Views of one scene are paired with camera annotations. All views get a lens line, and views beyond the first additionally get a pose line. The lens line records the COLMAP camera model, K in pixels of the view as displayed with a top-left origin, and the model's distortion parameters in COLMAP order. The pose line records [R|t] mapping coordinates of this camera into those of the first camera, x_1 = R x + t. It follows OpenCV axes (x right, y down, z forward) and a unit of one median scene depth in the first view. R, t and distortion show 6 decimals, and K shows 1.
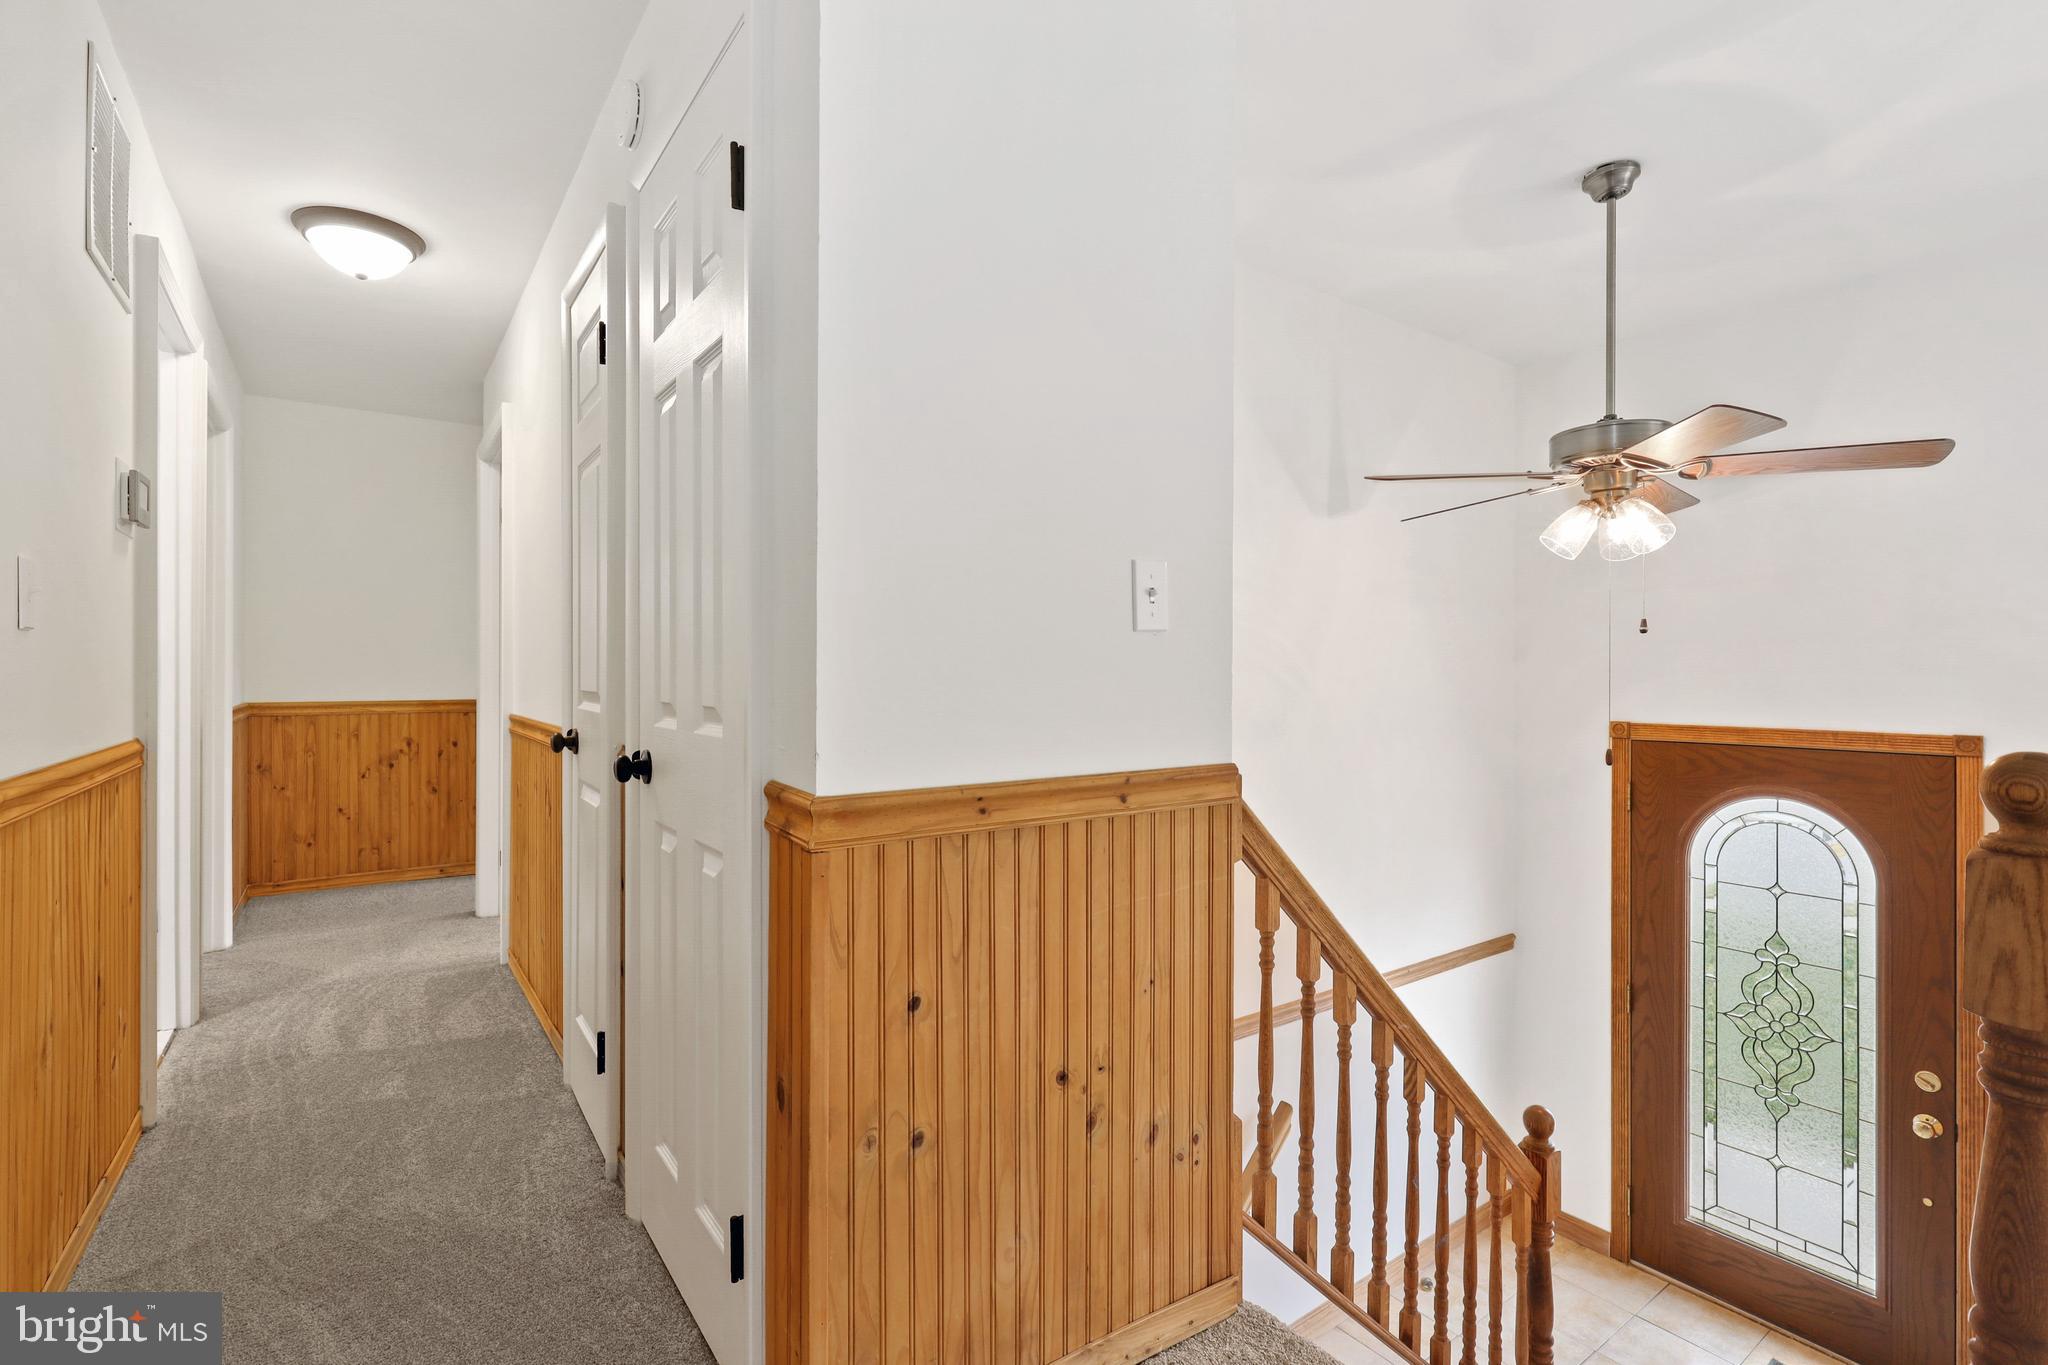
lens RADIAL K [[958.6, 0, 1040.3], [0, 958.6, 675.7], [0, 0, 1]] dist [-0.001409, 0.000488]
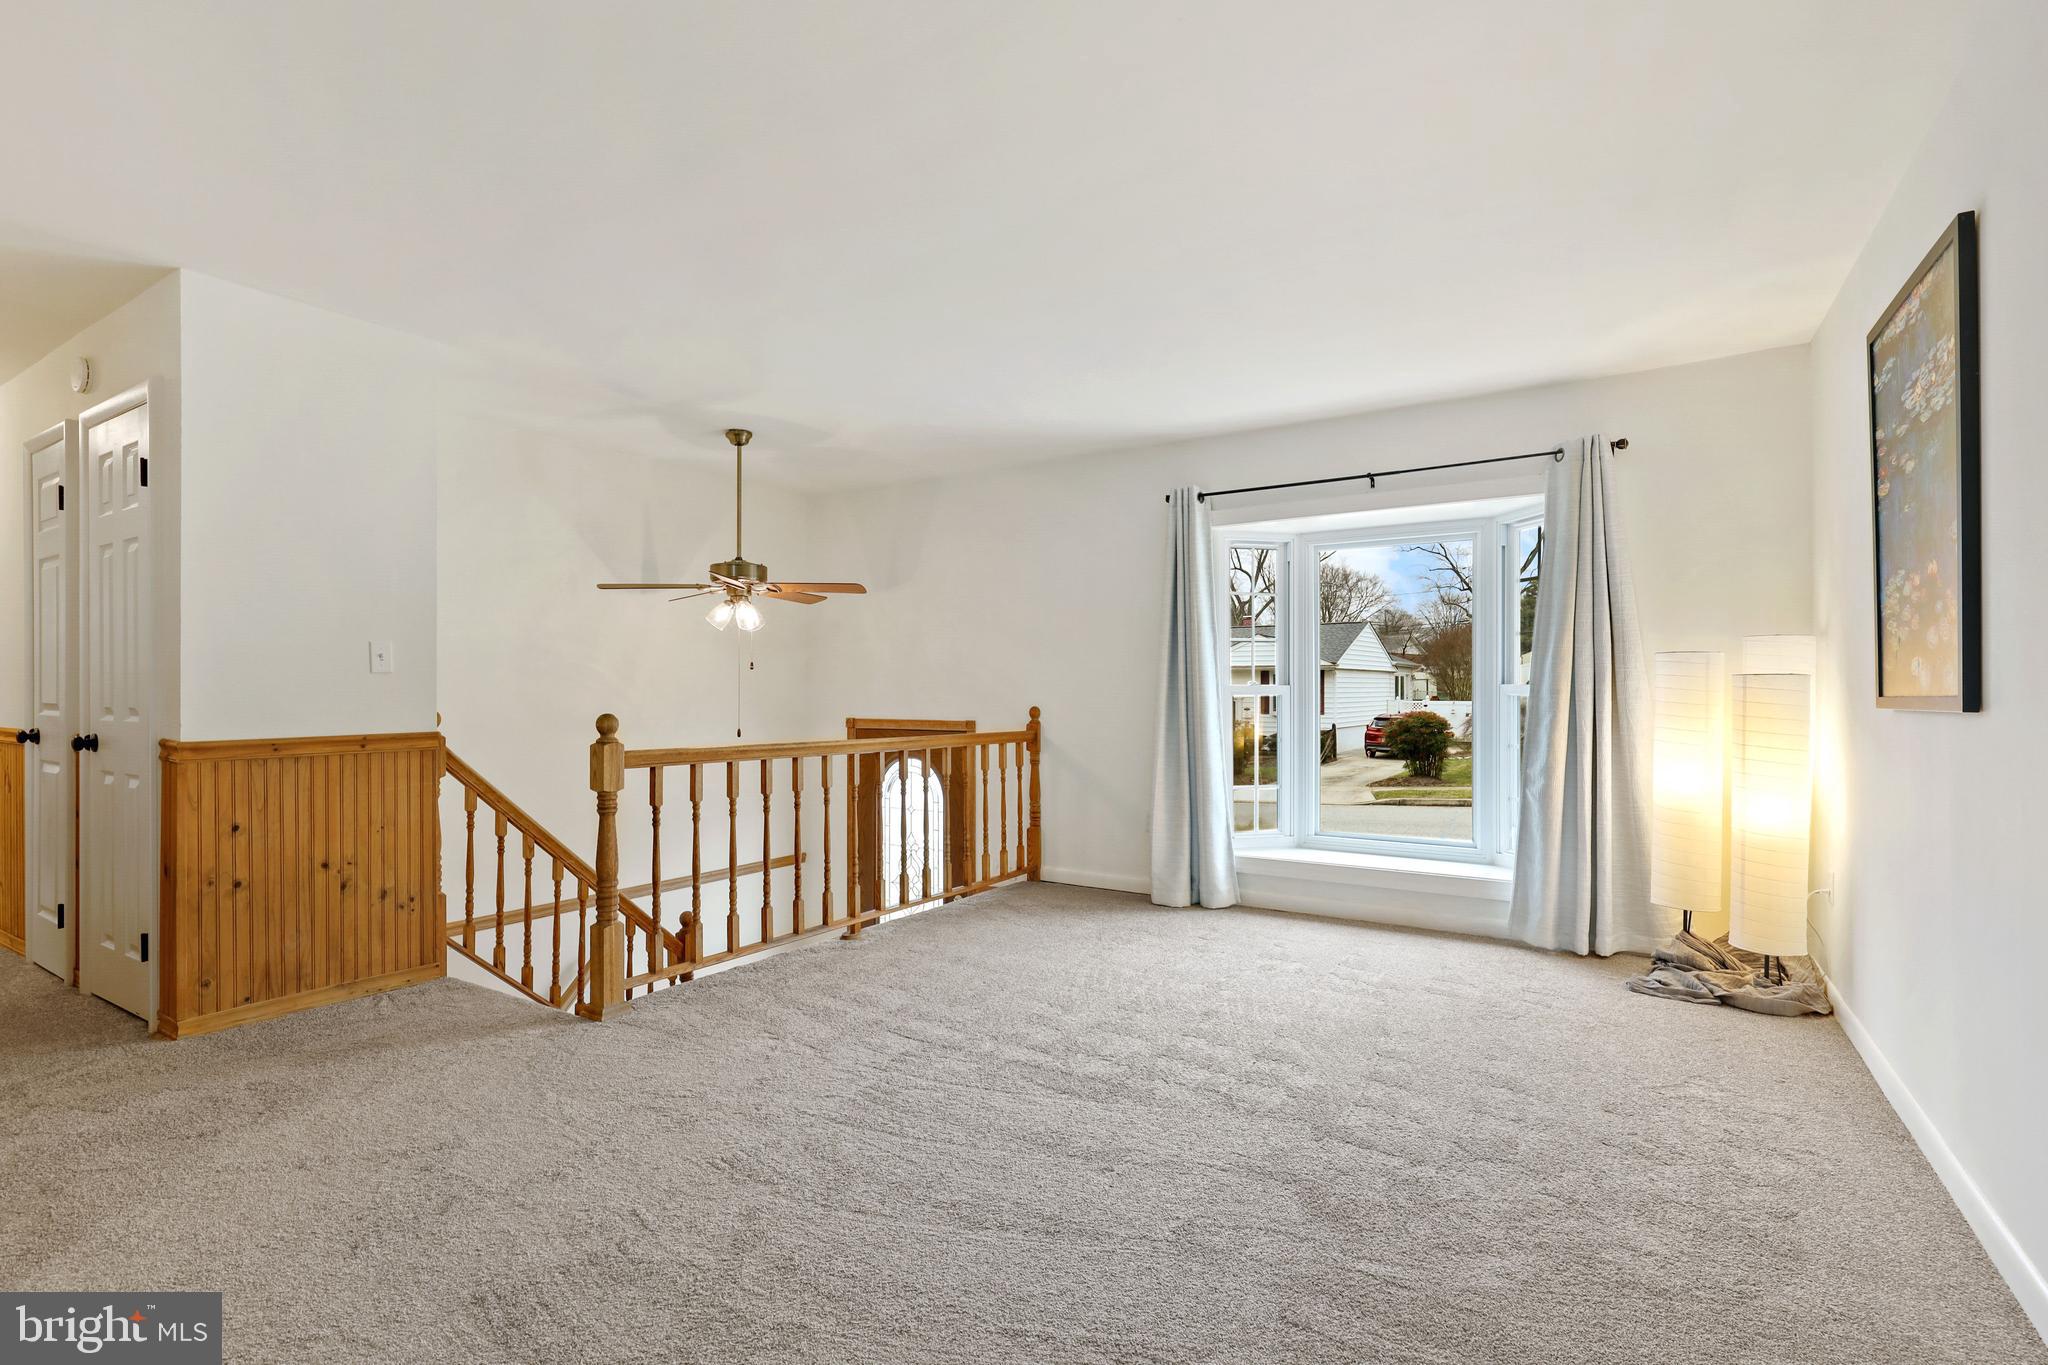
lens RADIAL K [[946.7, 0, 1033.6], [0, 946.7, 688.0], [0, 0, 1]] dist [-0.000698, -0.000006]
pose [[0.927053, -0.002765, 0.374921, 0.713673], [0.003722, 0.999991, -0.001829, -0.000868], [-0.374913, 0.003091, 0.927055, -1.673646]]
